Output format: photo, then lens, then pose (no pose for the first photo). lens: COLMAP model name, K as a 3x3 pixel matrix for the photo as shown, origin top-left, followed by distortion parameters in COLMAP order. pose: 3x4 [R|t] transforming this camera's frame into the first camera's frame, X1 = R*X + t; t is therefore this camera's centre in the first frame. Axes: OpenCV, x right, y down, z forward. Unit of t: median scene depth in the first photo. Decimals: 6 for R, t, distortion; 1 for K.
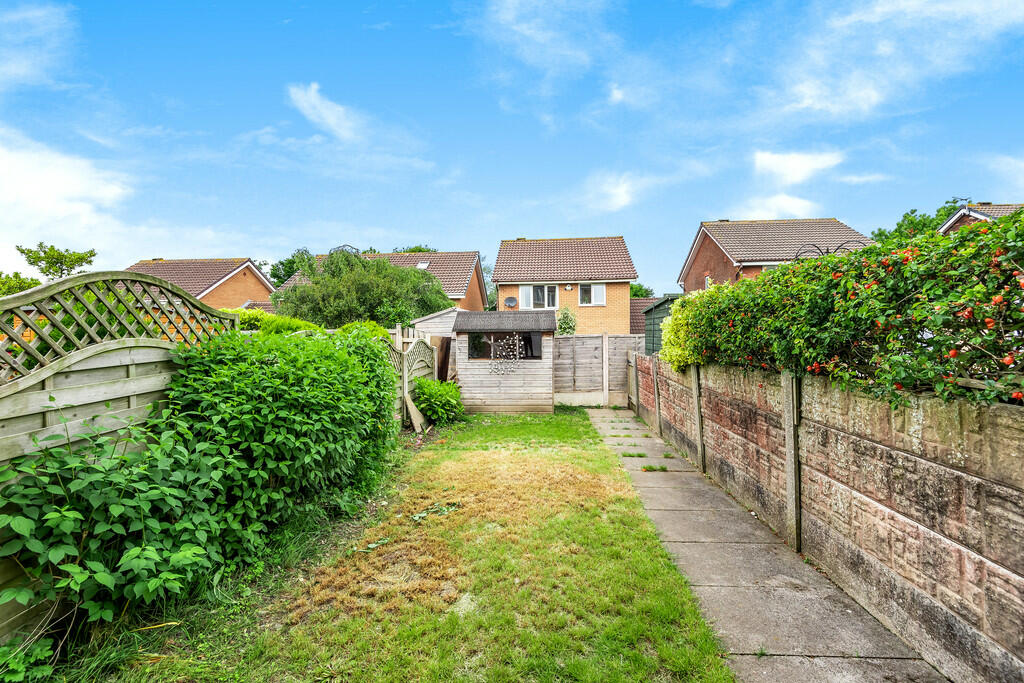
lens RADIAL K [[462.1, 0, 509.7], [0, 462.1, 331.2], [0, 0, 1]] dist [0.022640, -0.019709]
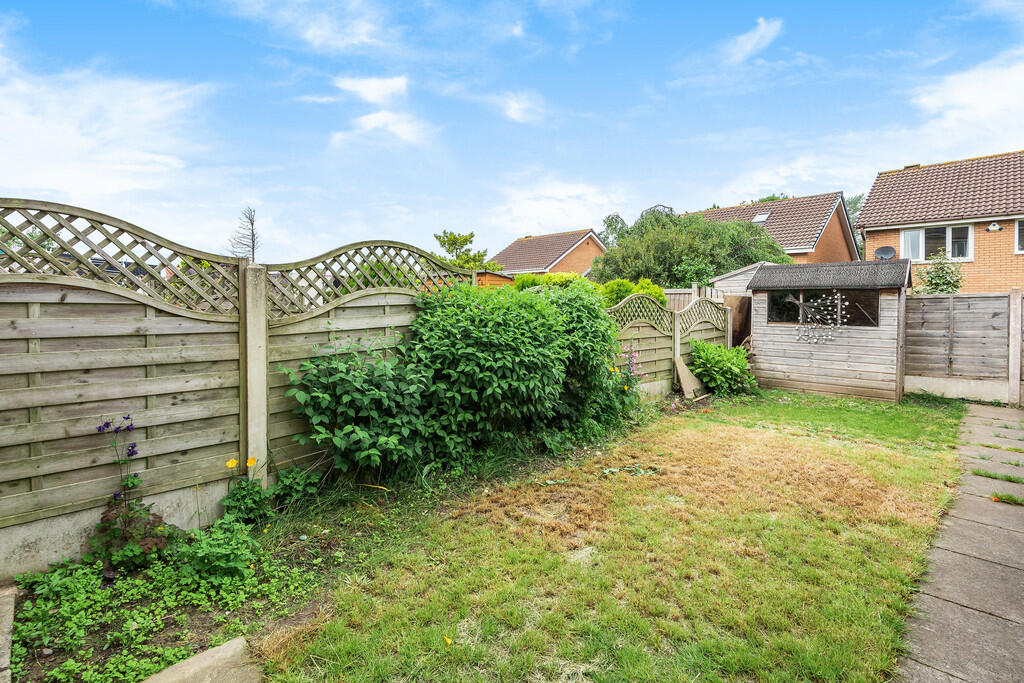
lens RADIAL K [[475.8, 0, 507.7], [0, 475.8, 300.6], [0, 0, 1]] dist [0.000000, -0.001167]
pose [[0.750302, 0.006057, -0.661068, 0.296766], [0.000261, 0.999955, 0.009459, 0.029002], [0.661096, -0.007270, 0.750266, 0.100780]]
